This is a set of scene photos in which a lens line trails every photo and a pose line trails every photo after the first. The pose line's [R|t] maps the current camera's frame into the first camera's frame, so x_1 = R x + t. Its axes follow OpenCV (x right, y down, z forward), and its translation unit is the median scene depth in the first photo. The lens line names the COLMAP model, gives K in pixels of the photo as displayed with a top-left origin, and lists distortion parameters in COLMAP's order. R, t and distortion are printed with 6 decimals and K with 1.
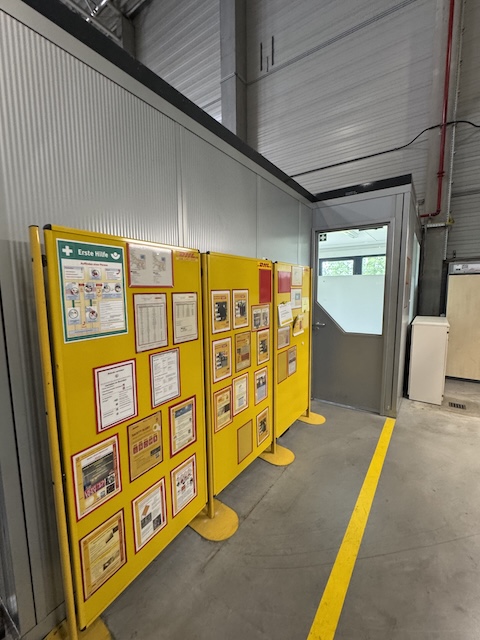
lens RADIAL K [[275.1, 0, 243.1], [0, 275.1, 320.9], [0, 0, 1]] dist [-0.005948, 0.001839]
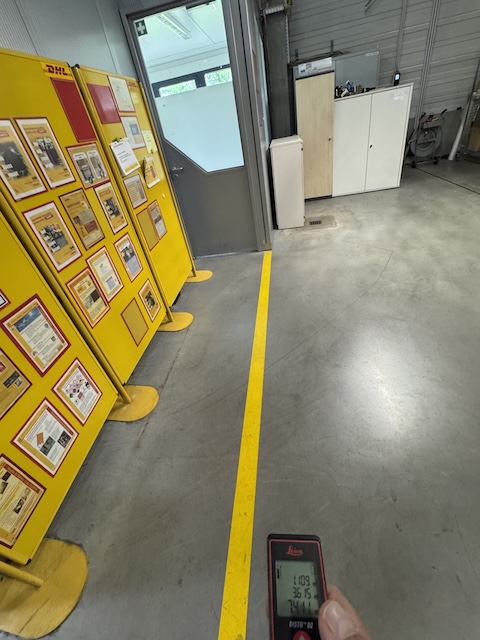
lens RADIAL K [[275.1, 0, 242.5], [0, 275.1, 317.4], [0, 0, 1]] dist [-0.005948, 0.001839]
pose [[0.871803, -0.382048, 0.306591, 0.043020], [0.206375, 0.854080, 0.477448, 0.069166], [-0.444262, -0.352968, 0.823435, 0.112264]]
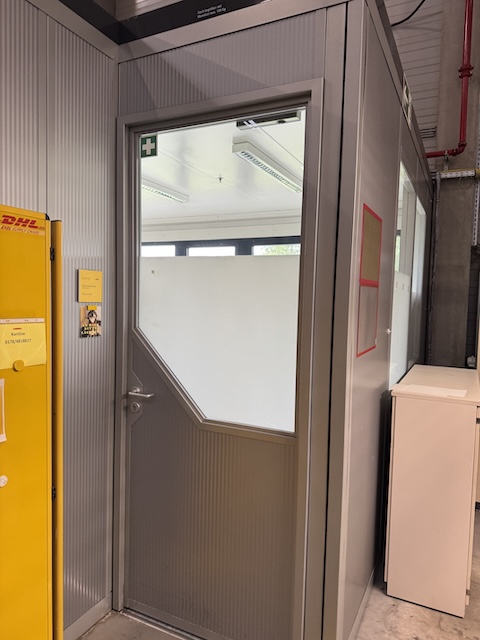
lens RADIAL K [[447.0, 0, 256.2], [0, 447.0, 321.3], [0, 0, 1]] dist [0.056402, -0.045455]
pose [[0.985941, 0.025783, 0.165094, 0.583189], [-0.015947, 0.998033, -0.060631, -0.085727], [-0.166333, 0.057146, 0.984412, 0.734542]]
